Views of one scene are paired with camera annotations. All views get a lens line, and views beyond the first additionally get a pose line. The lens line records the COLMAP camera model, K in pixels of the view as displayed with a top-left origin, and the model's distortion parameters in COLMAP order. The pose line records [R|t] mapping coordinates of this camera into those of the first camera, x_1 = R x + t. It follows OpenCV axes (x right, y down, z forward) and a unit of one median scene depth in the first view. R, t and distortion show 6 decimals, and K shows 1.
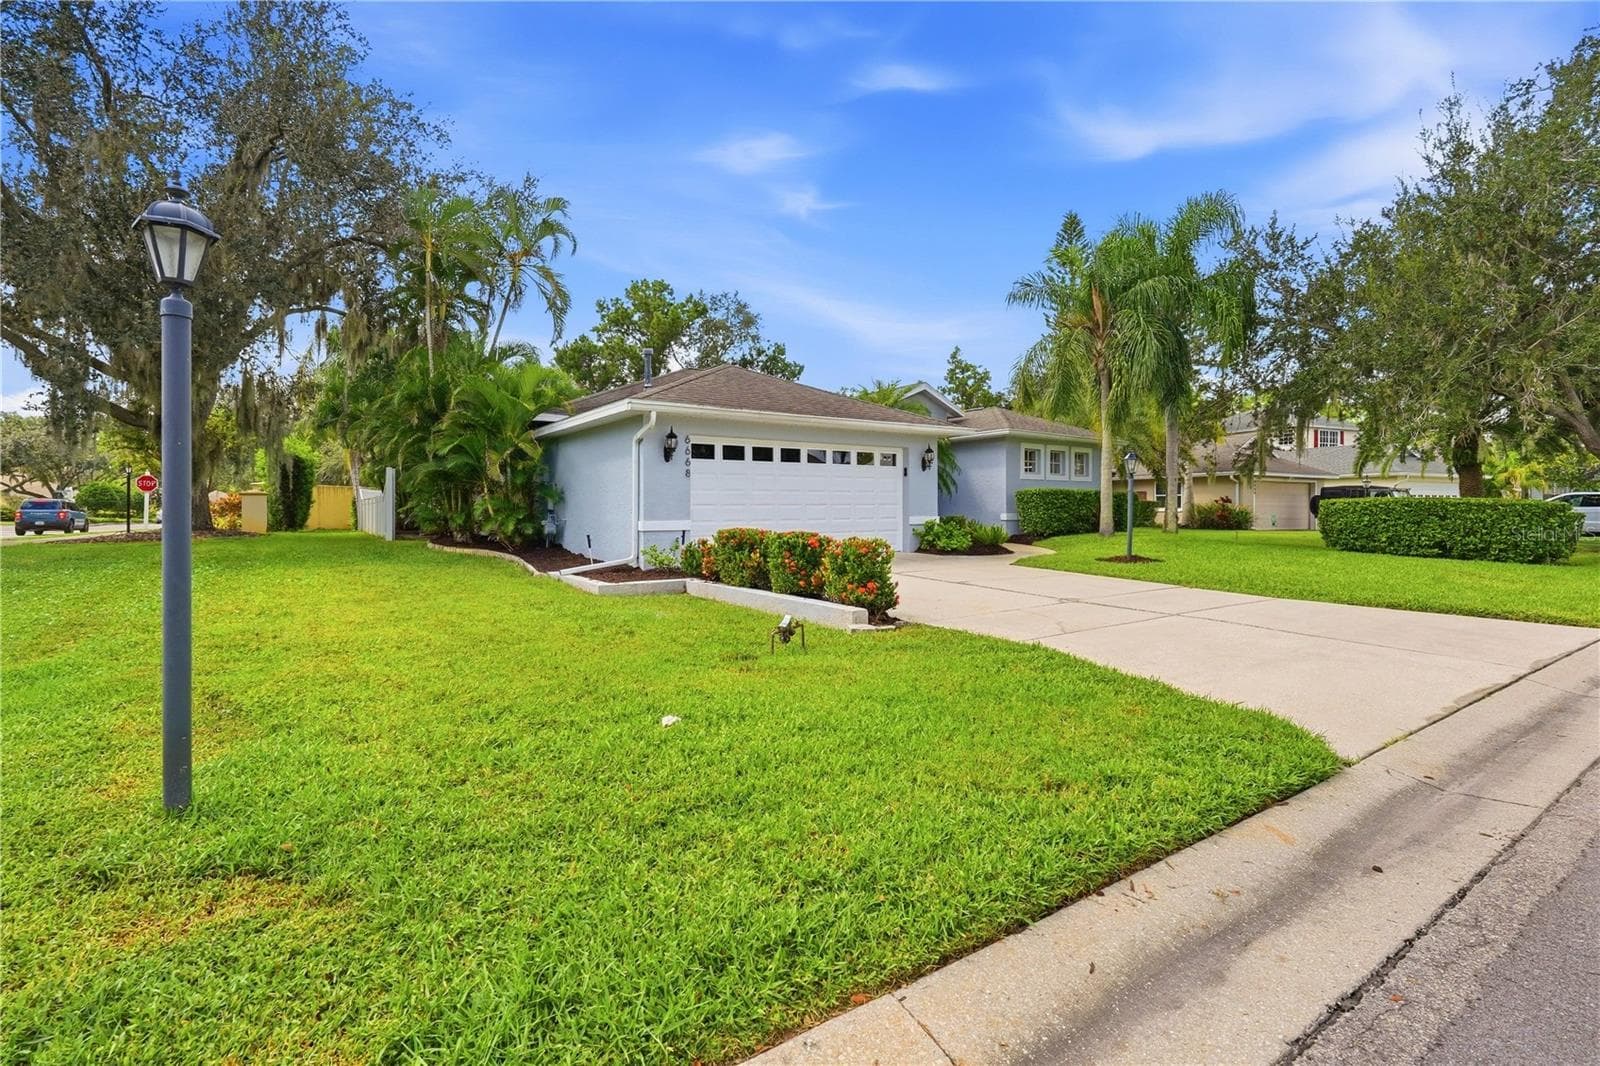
lens RADIAL K [[717.2, 0, 801.6], [0, 717.2, 510.7], [0, 0, 1]] dist [-0.003124, -0.000484]
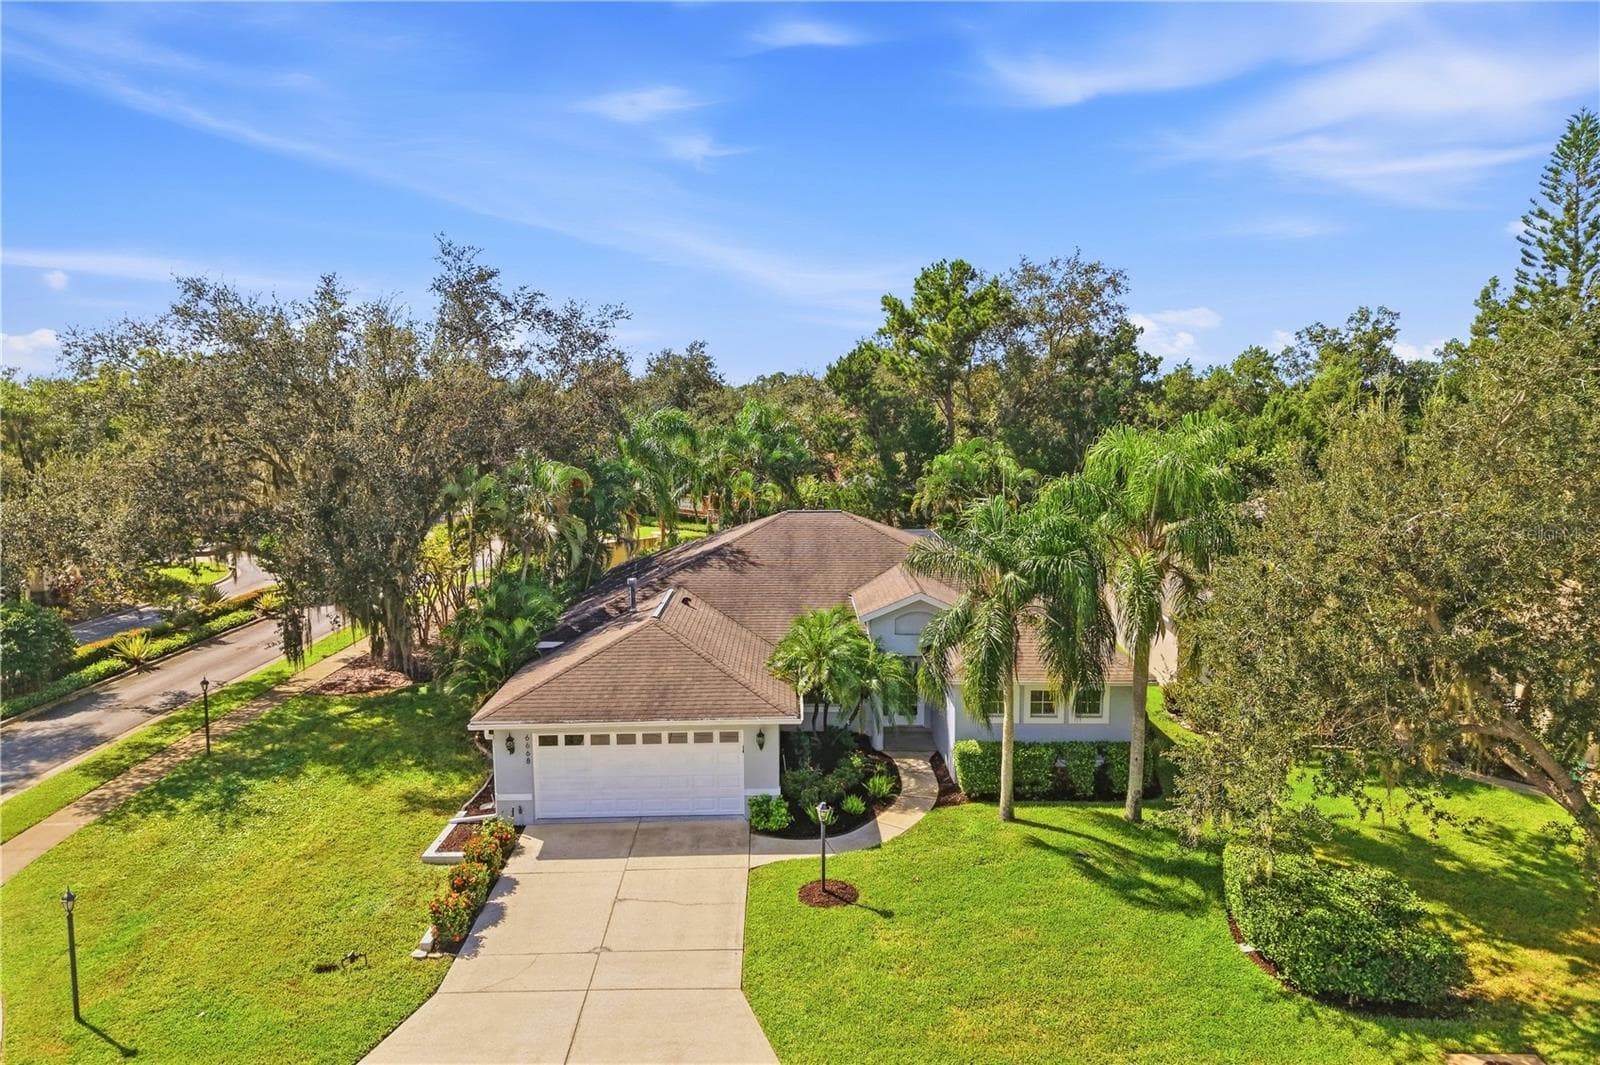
lens RADIAL K [[1057.2, 0, 803.2], [0, 1057.2, 539.9], [0, 0, 1]] dist [0.030598, -0.030185]
pose [[0.831783, 0.073264, -0.550245, 0.908980], [-0.000260, 0.991303, 0.131597, -0.490179], [0.555101, -0.109317, 0.824568, -0.236776]]
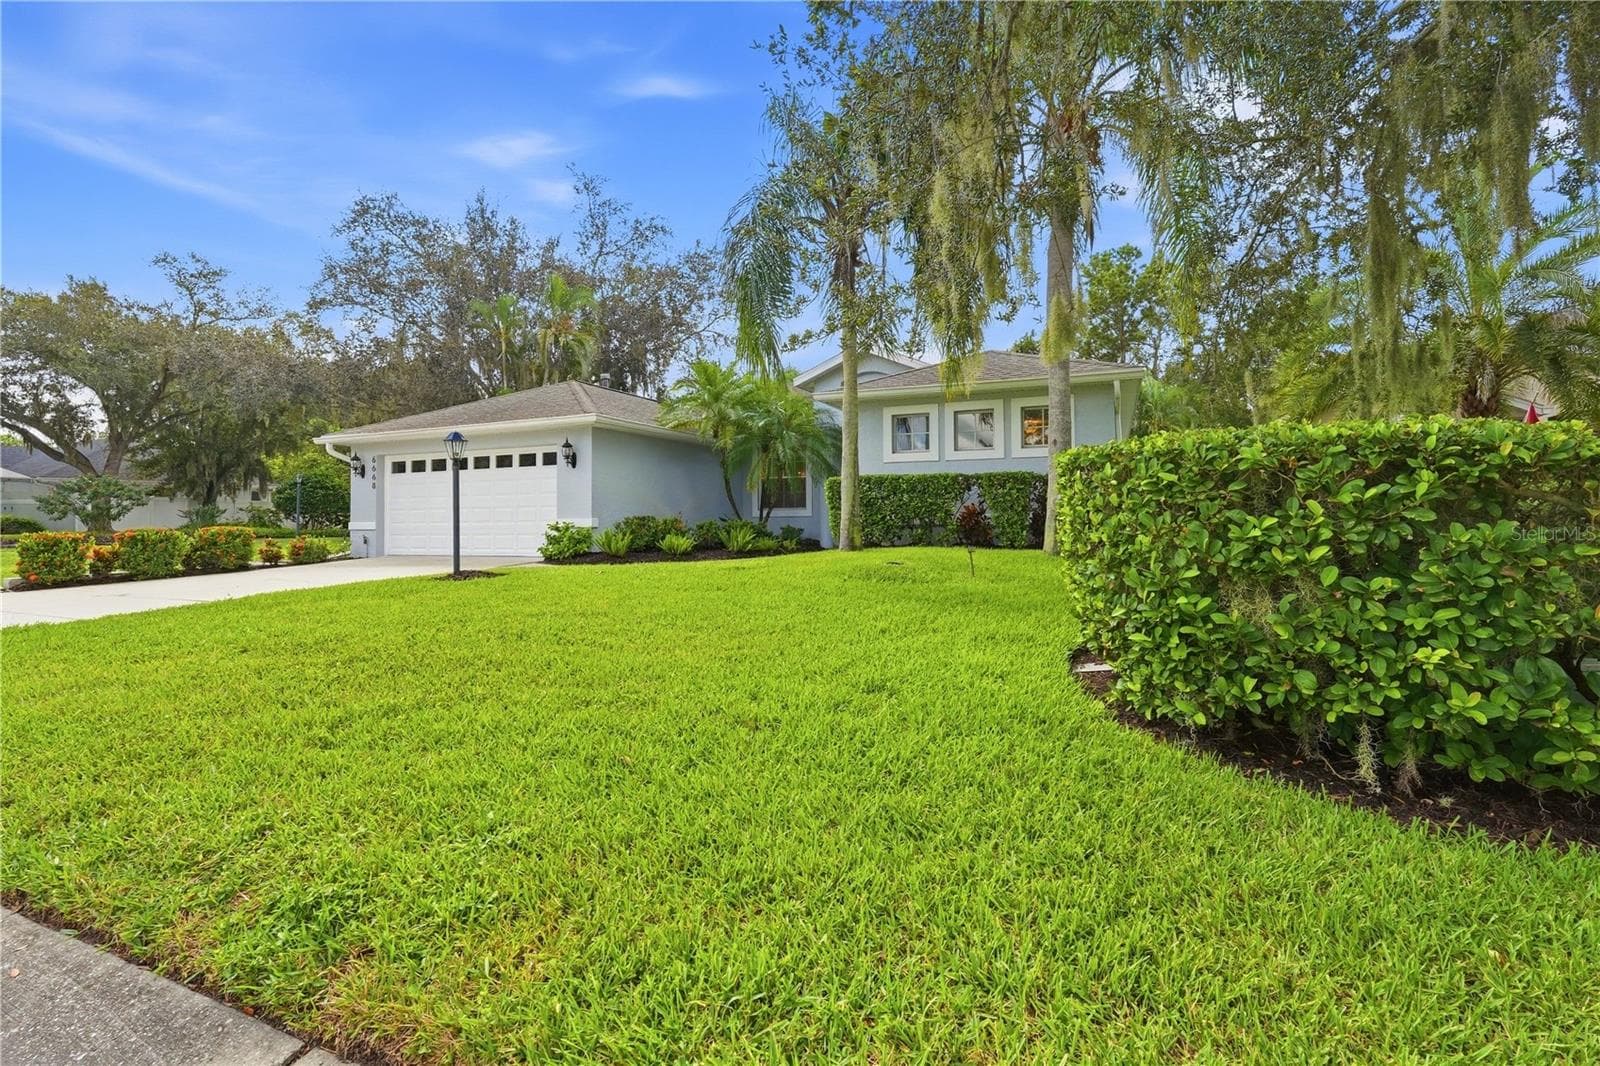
lens RADIAL K [[711.7, 0, 802.9], [0, 711.7, 498.7], [0, 0, 1]] dist [0.001876, 0.000118]
pose [[0.535427, -0.024945, -0.844213, 0.880594], [0.005980, 0.999651, -0.025745, 0.006191], [0.844560, 0.008736, 0.535389, 0.627649]]
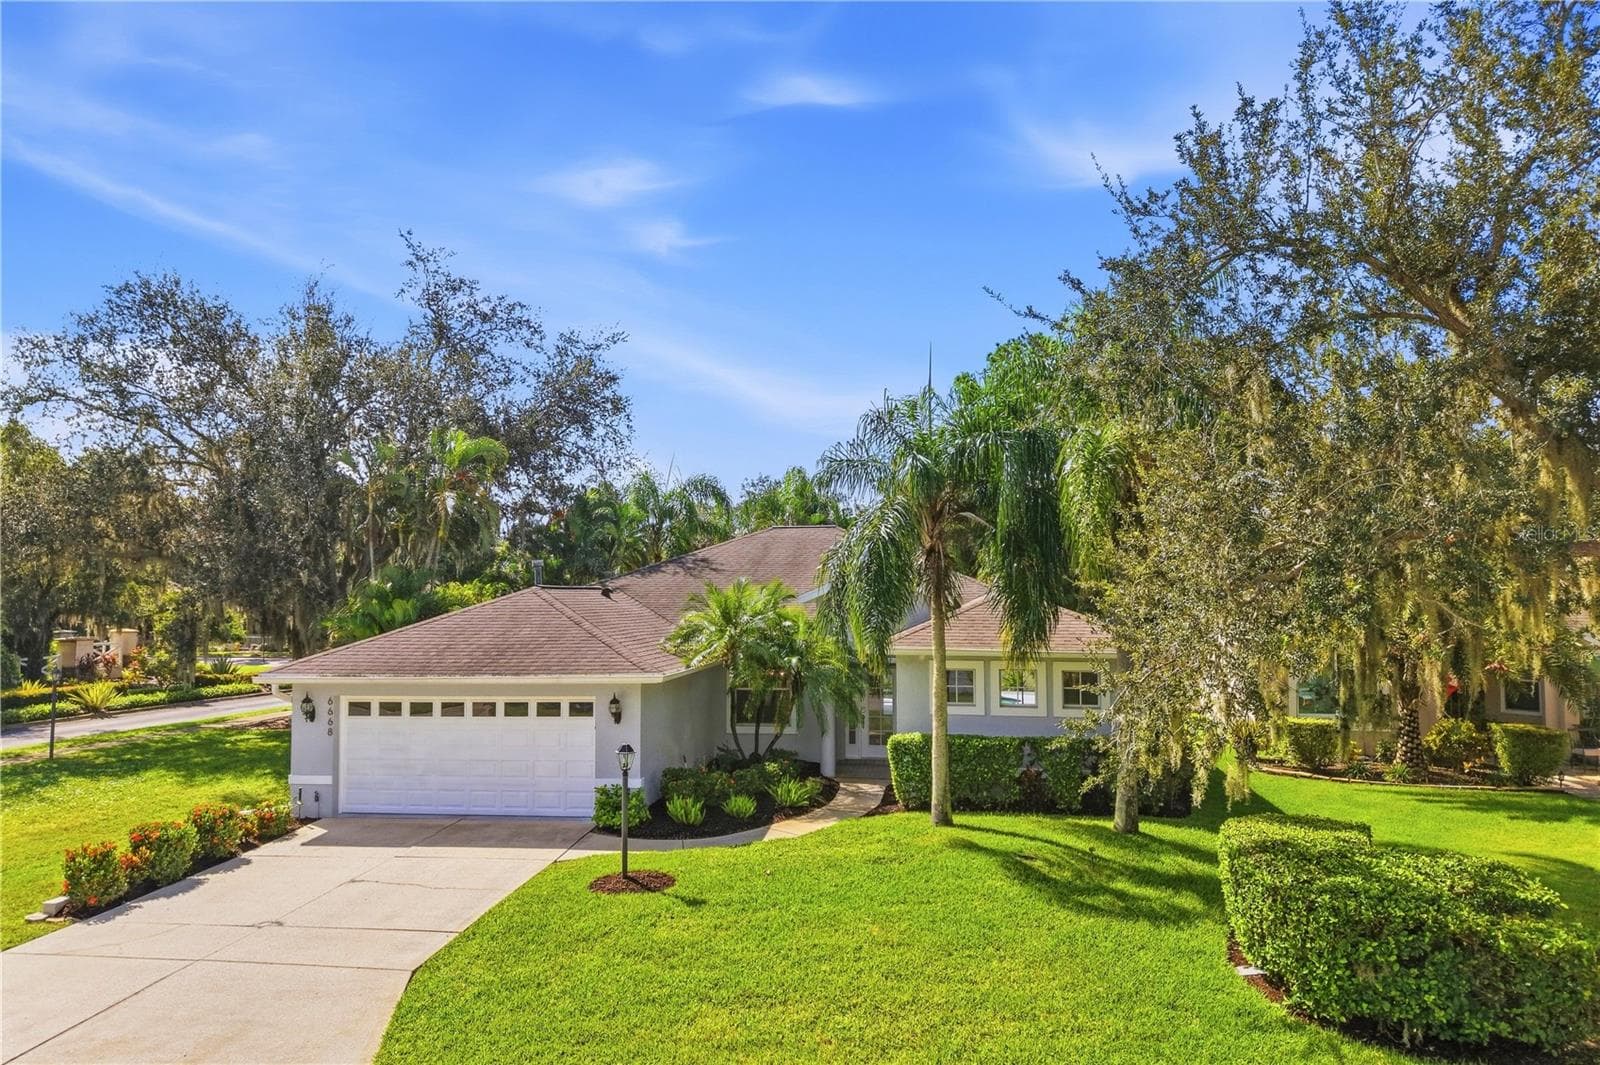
lens RADIAL K [[1057.2, 0, 803.2], [0, 1057.2, 539.9], [0, 0, 1]] dist [0.030598, -0.030185]
pose [[0.736496, -0.037027, -0.675428, 0.969476], [0.001949, 0.998613, -0.052619, -0.168982], [0.676439, 0.037437, 0.735547, 0.181403]]
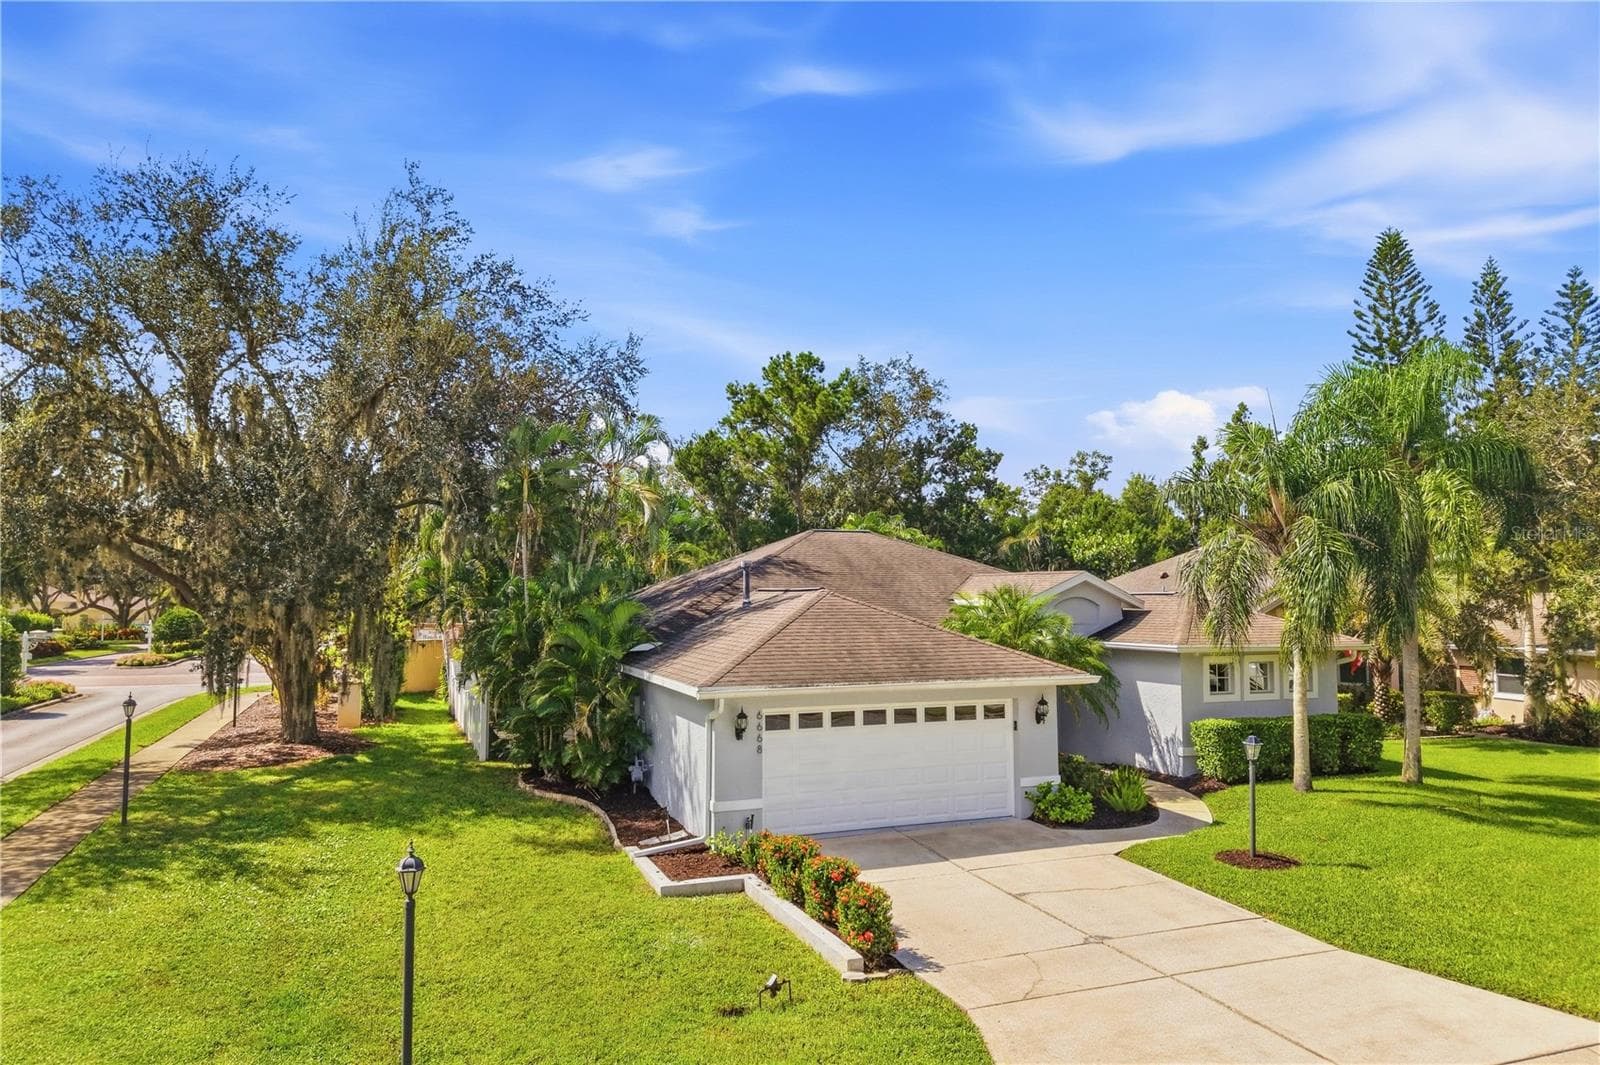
lens RADIAL K [[1062.8, 0, 800.0], [0, 1062.8, 532.5], [0, 0, 1]] dist [0.113400, -0.215543]
pose [[0.973327, -0.011946, -0.229111, 0.155607], [-0.001852, 0.998202, -0.059914, -0.172213], [0.229415, 0.058741, 0.971555, -0.289985]]
